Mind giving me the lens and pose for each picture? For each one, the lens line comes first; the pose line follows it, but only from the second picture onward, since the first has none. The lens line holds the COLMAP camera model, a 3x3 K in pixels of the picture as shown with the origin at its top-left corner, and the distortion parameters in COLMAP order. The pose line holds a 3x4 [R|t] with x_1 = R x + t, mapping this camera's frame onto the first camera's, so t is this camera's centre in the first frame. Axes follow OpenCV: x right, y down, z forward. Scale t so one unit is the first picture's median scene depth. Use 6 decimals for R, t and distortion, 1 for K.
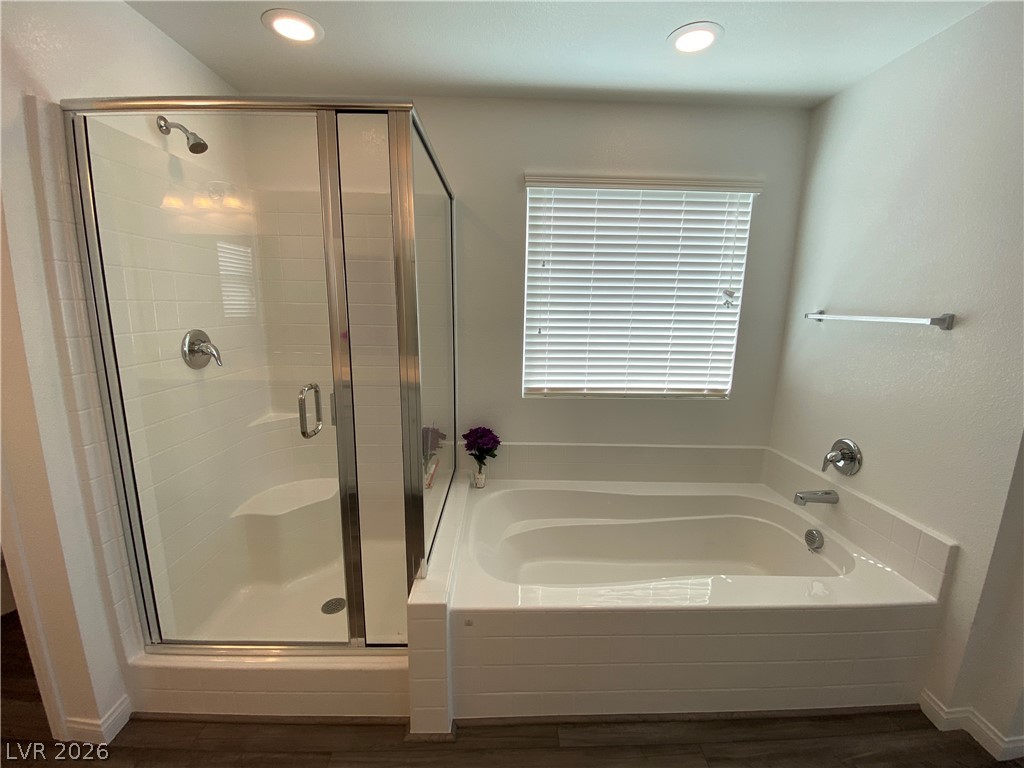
lens RADIAL K [[411.3, 0, 509.2], [0, 411.3, 384.1], [0, 0, 1]] dist [0.030002, -0.023643]
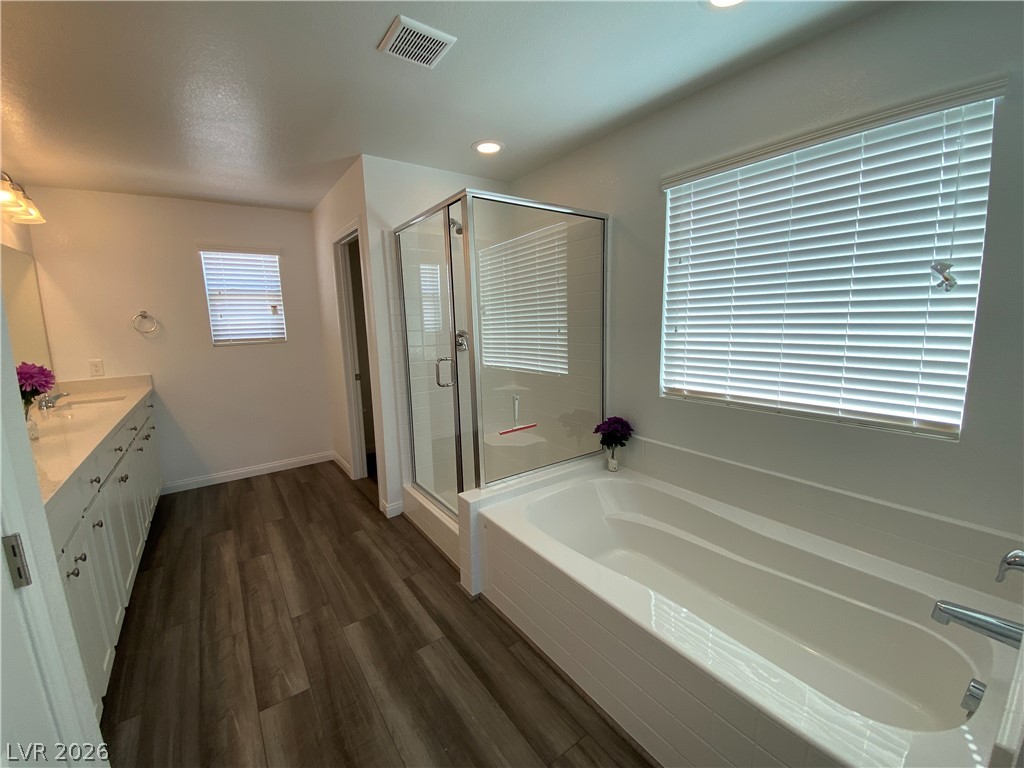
lens RADIAL K [[413.1, 0, 511.1], [0, 413.1, 381.6], [0, 0, 1]] dist [0.028990, -0.024086]
pose [[0.563140, 0.096013, -0.820765, 0.679200], [-0.115972, 0.992580, 0.036542, 0.002807], [0.818183, 0.074607, 0.570096, 0.126933]]
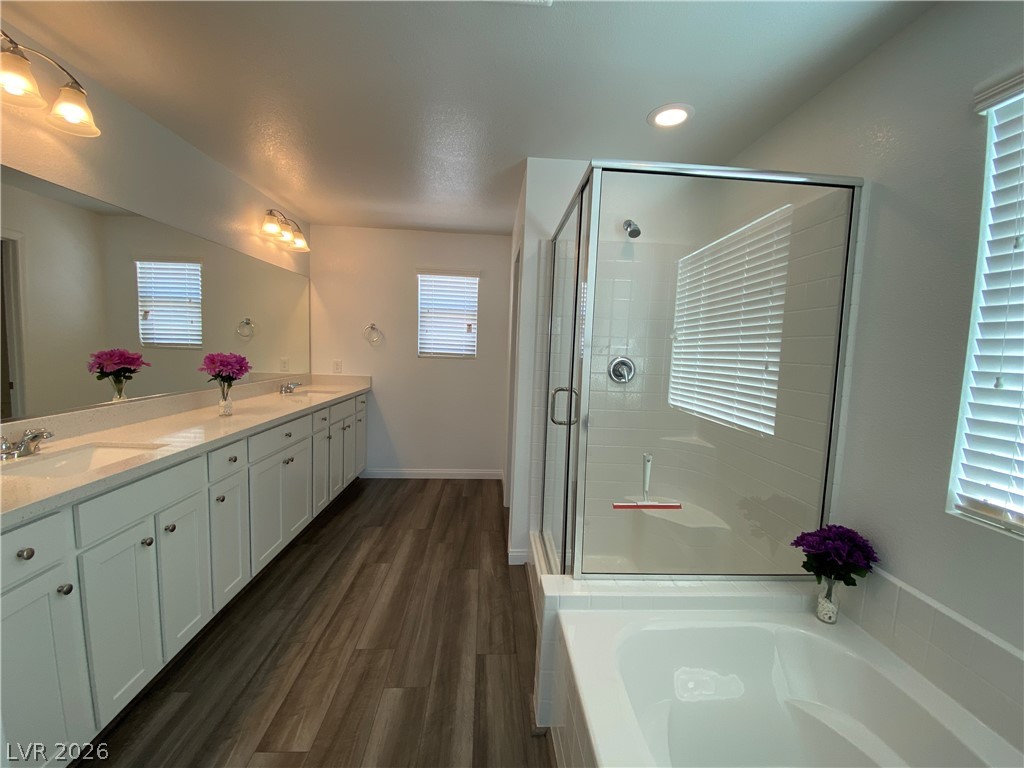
lens RADIAL K [[413.1, 0, 511.1], [0, 413.1, 381.6], [0, 0, 1]] dist [0.028990, -0.024086]
pose [[0.031347, 0.072937, -0.996844, 0.525774], [-0.214230, 0.974646, 0.064577, -0.042183], [0.976280, 0.211529, 0.046177, 0.438220]]
